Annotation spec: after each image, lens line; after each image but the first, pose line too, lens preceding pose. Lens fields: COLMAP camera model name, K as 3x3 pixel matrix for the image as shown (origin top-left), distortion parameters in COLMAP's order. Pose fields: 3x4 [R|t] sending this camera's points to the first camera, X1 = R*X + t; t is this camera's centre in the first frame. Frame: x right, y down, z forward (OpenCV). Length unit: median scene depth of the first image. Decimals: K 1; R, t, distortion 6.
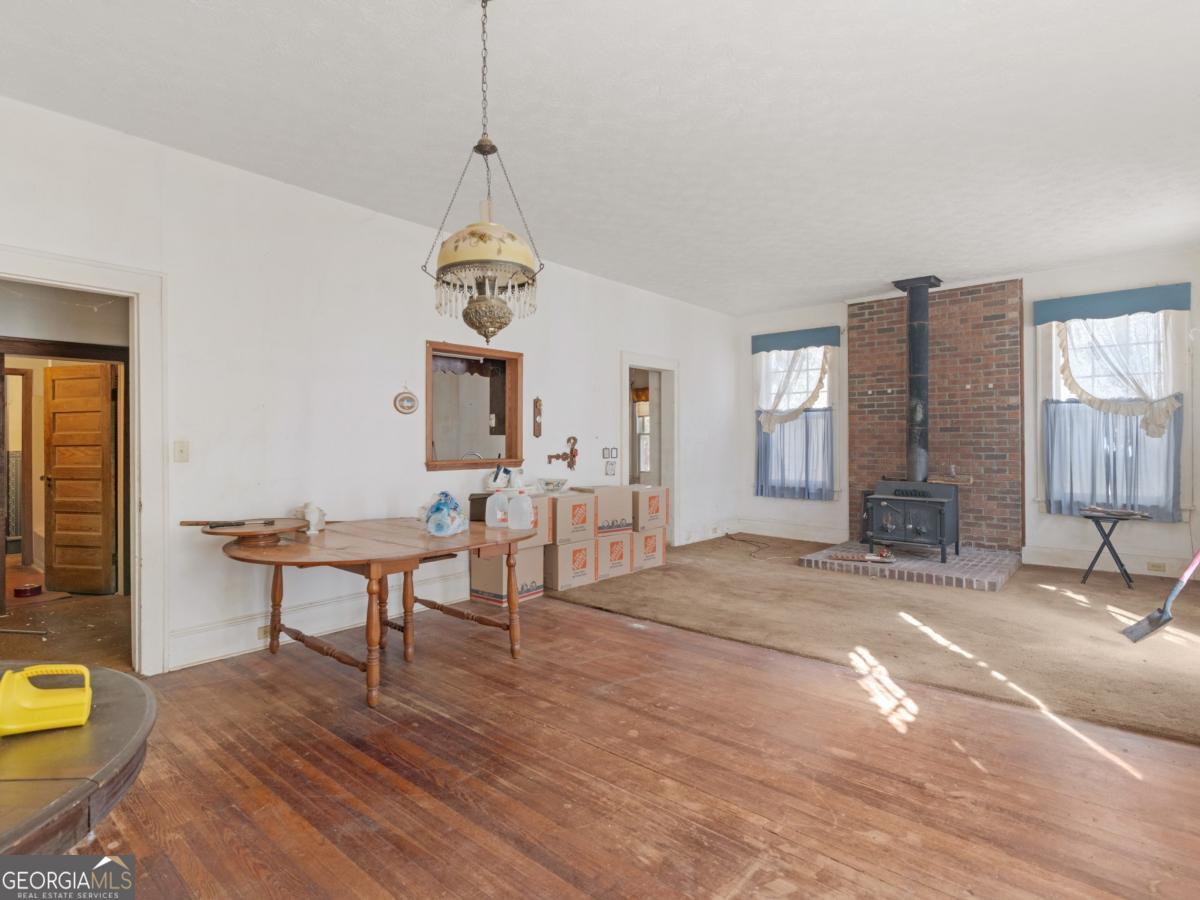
lens RADIAL K [[566.4, 0, 597.5], [0, 566.4, 439.7], [0, 0, 1]] dist [0.000504, -0.000156]
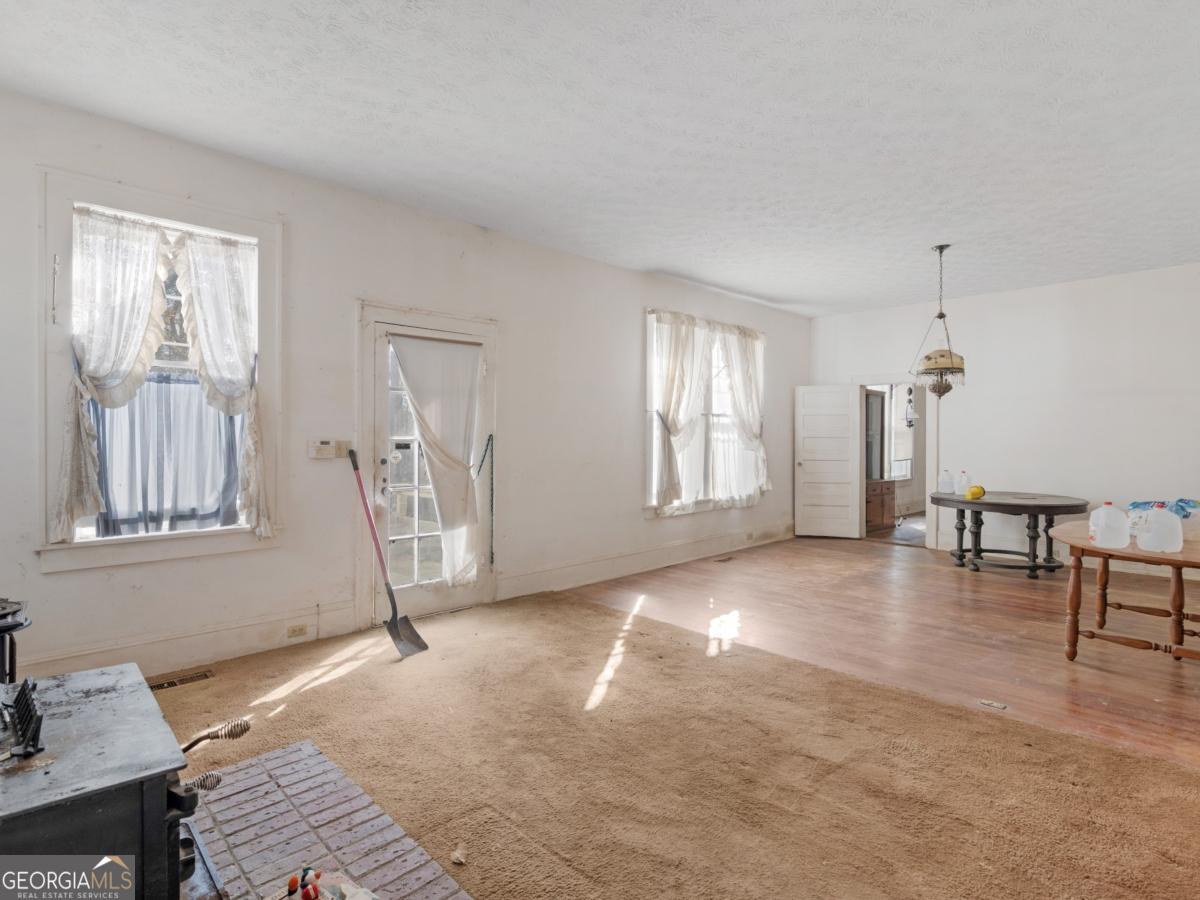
lens RADIAL K [[566.4, 0, 597.5], [0, 566.4, 439.7], [0, 0, 1]] dist [0.000504, -0.000156]
pose [[-0.993142, 0.011147, 0.116382, 0.382930], [0.011441, 0.999933, 0.001857, -0.009281], [-0.116353, 0.003176, -0.993203, 1.418415]]
